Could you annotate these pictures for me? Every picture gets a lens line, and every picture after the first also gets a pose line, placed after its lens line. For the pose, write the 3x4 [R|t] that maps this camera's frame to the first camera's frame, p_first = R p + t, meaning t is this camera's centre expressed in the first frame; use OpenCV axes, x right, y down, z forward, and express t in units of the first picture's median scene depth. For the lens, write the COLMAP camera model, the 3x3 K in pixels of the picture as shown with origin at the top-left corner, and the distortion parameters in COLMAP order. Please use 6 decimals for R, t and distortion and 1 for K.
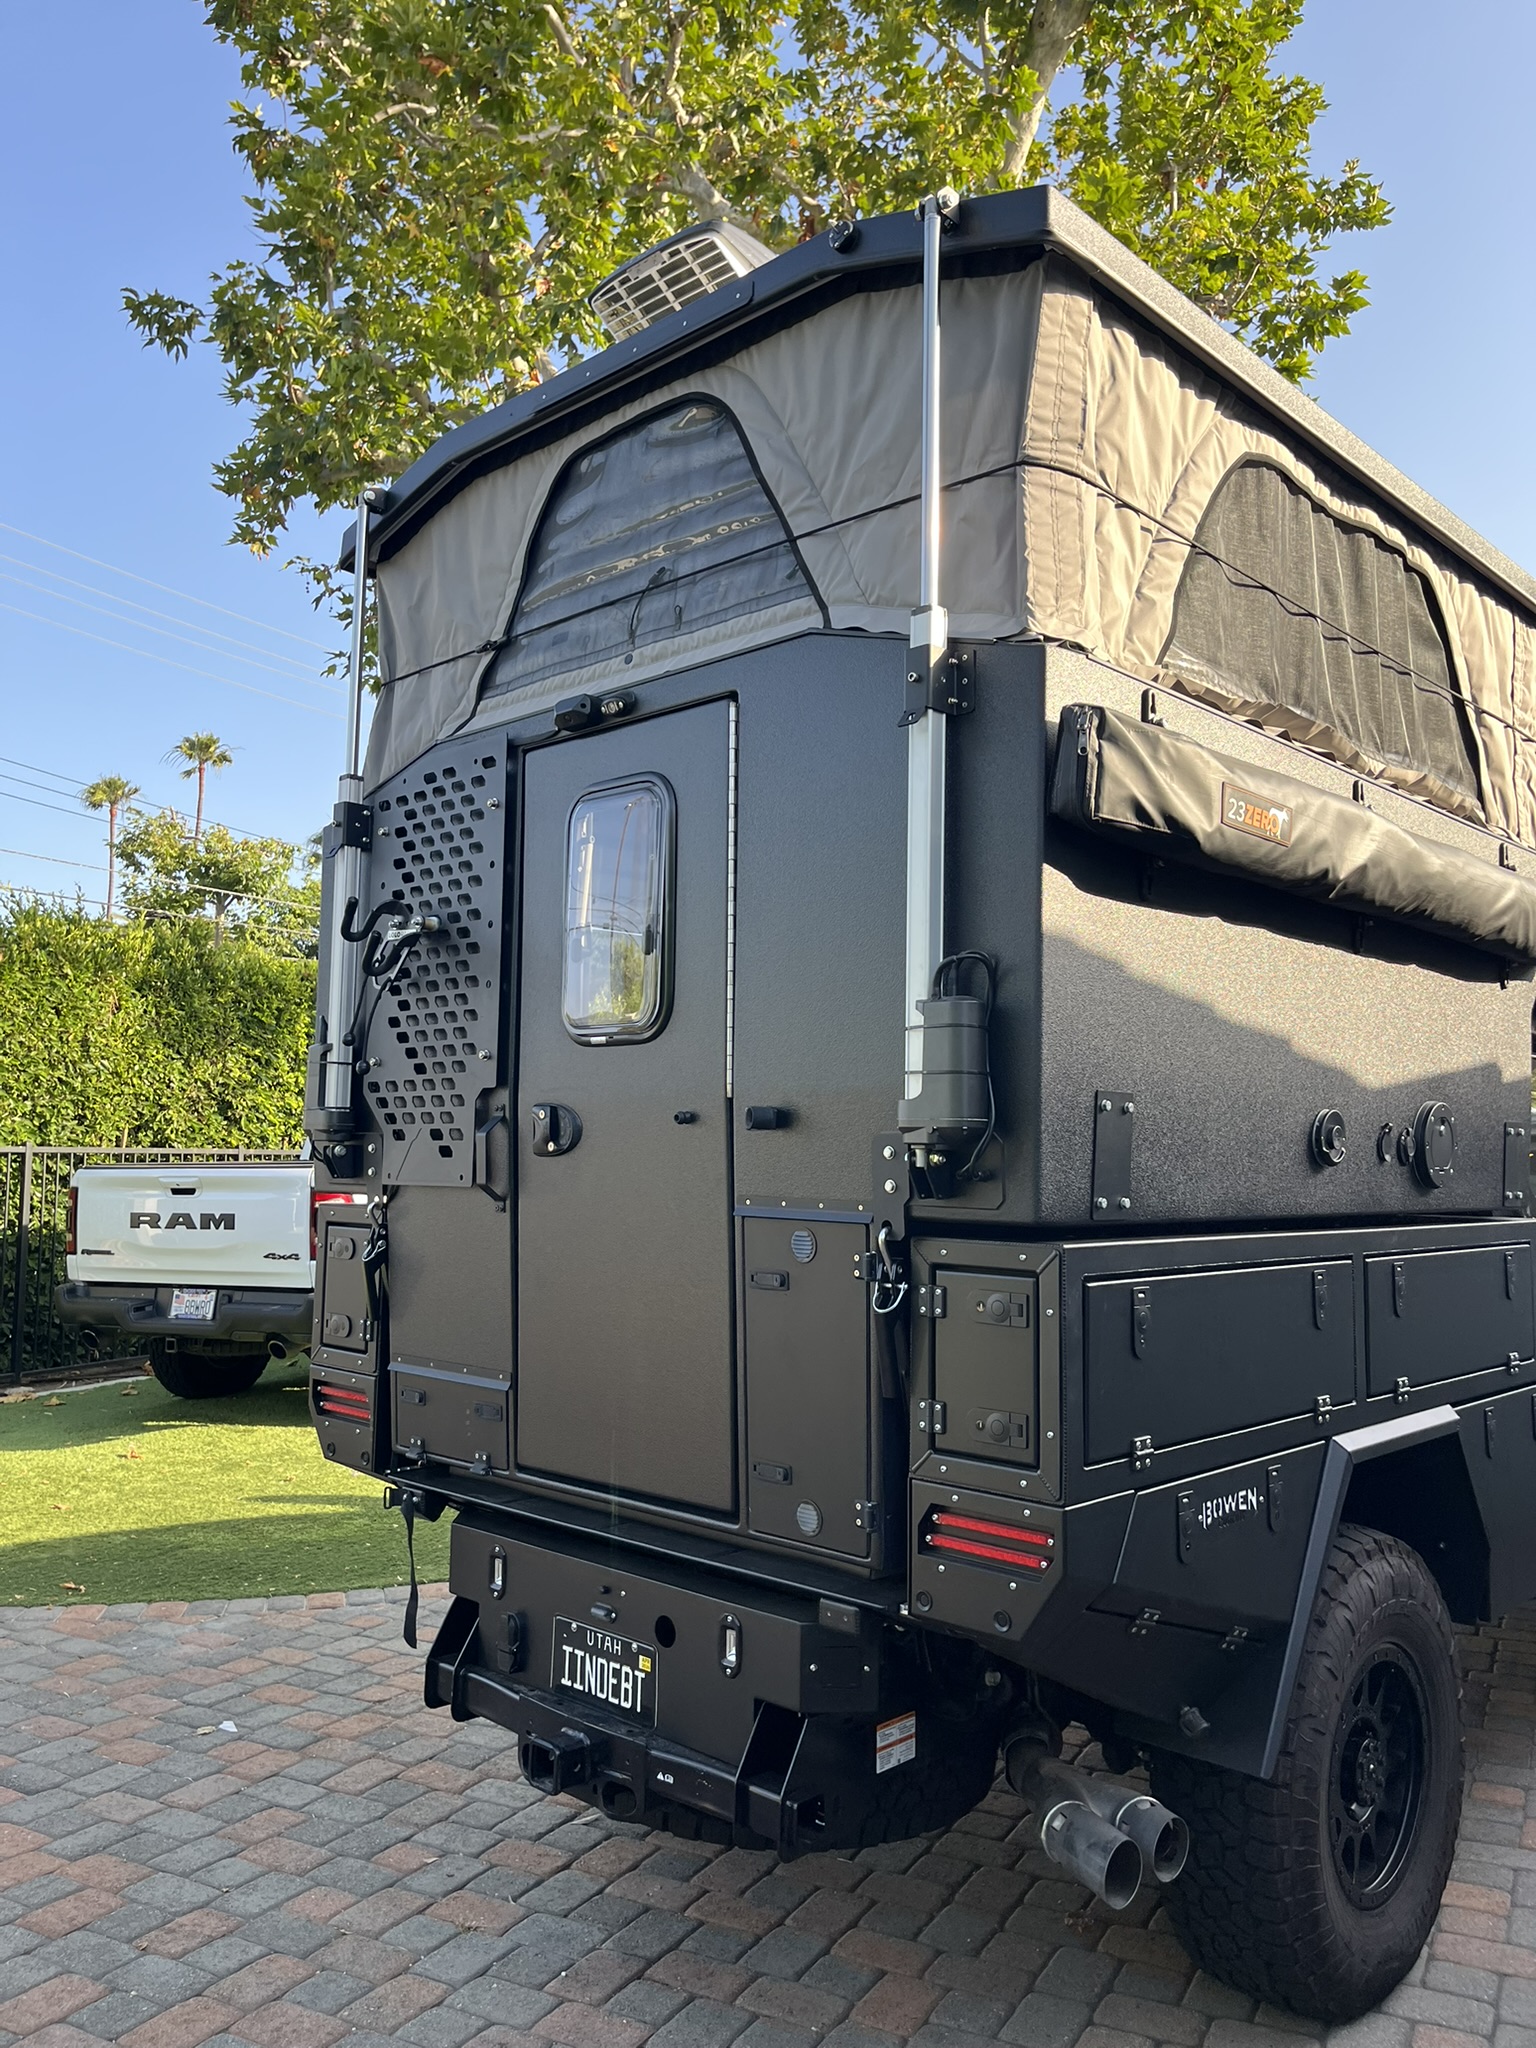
lens RADIAL K [[1569.5, 0, 776.4], [0, 1569.5, 1019.1], [0, 0, 1]] dist [-0.000443, -0.001535]
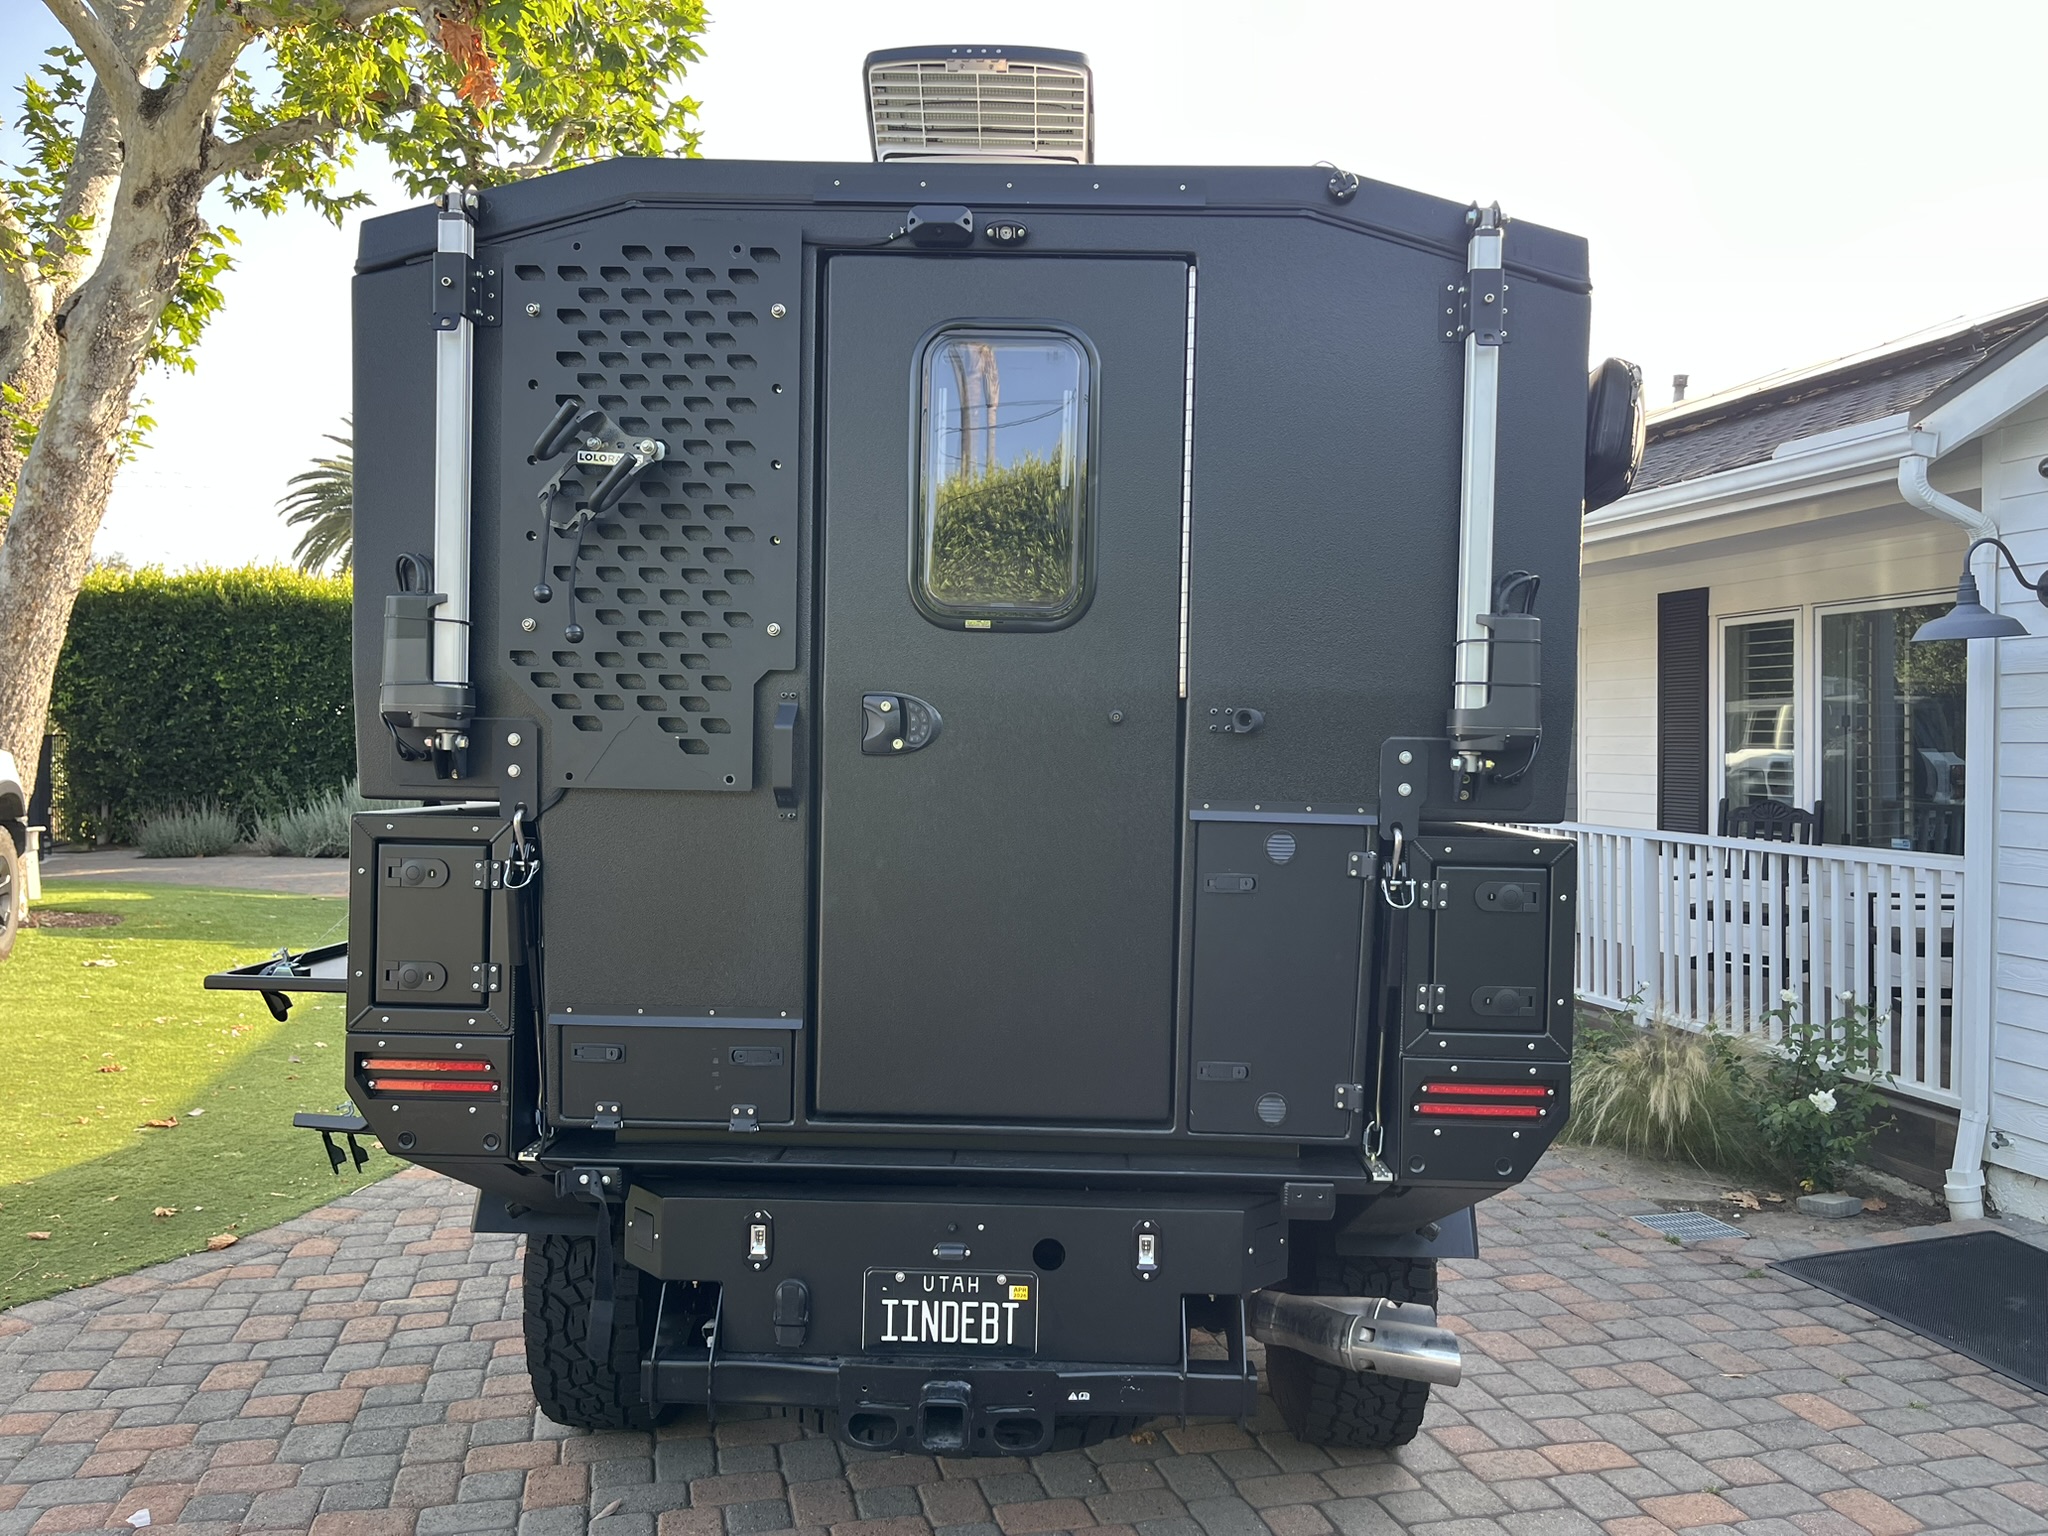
lens RADIAL K [[1569.5, 0, 967.1], [0, 1569.5, 776.3], [0, 0, 1]] dist [-0.000443, -0.001535]
pose [[0.735334, -0.017608, 0.677476, -0.720492], [-0.070228, 0.992301, 0.102016, 0.009647], [-0.674056, -0.122593, 0.728436, 0.365273]]
